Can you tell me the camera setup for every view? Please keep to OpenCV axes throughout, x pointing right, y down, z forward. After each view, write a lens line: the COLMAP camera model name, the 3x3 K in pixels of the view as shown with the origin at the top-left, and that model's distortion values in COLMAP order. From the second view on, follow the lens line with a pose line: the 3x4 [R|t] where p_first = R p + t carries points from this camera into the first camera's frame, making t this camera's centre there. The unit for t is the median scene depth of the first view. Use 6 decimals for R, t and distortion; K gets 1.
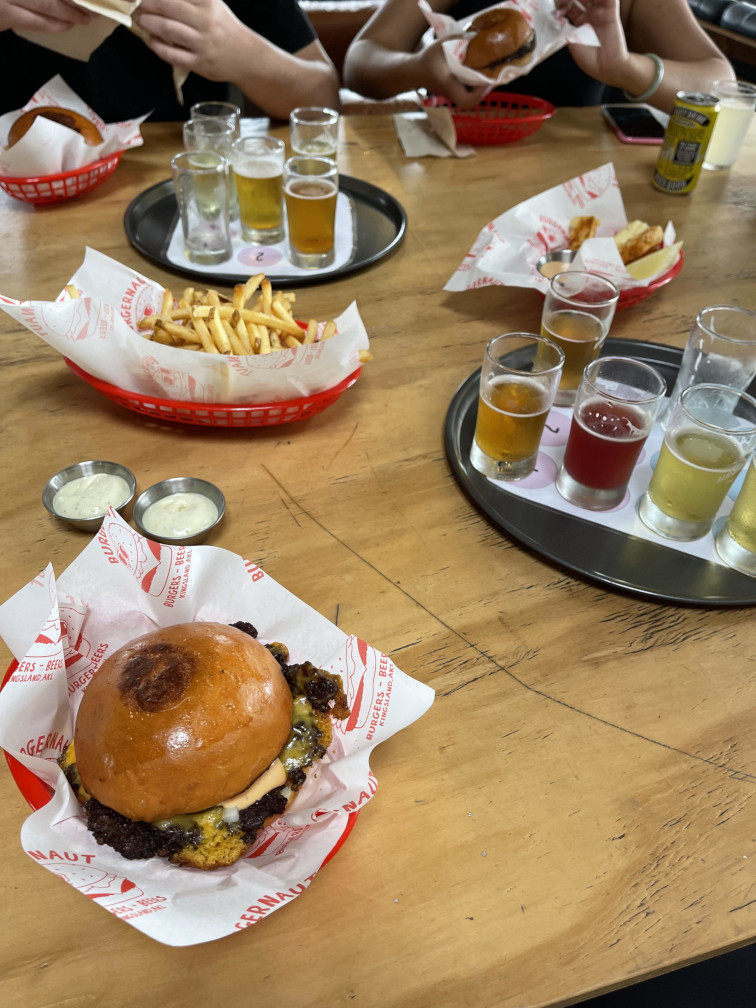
lens RADIAL K [[783.7, 0, 373.9], [0, 783.7, 496.3], [0, 0, 1]] dist [0.014609, -0.023529]
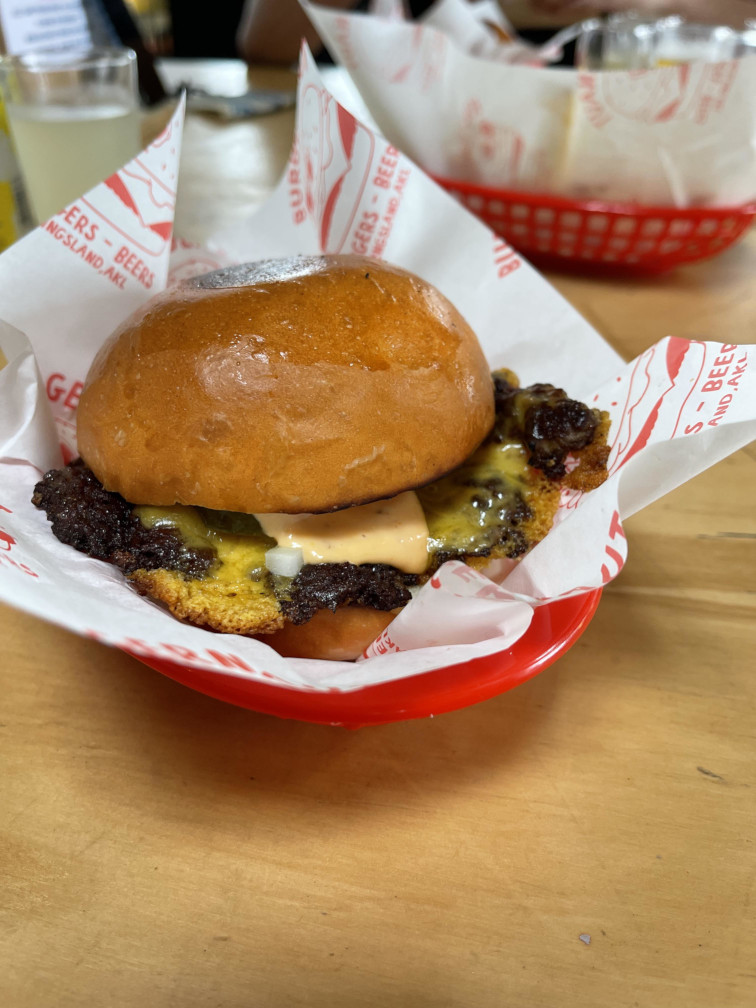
lens RADIAL K [[783.7, 0, 370.1], [0, 783.7, 511.8], [0, 0, 1]] dist [0.014609, -0.023529]
pose [[0.869907, 0.253201, -0.423262, 0.044483], [-0.310898, 0.947709, -0.072039, 0.359634], [0.382889, 0.194258, 0.903139, 0.544032]]
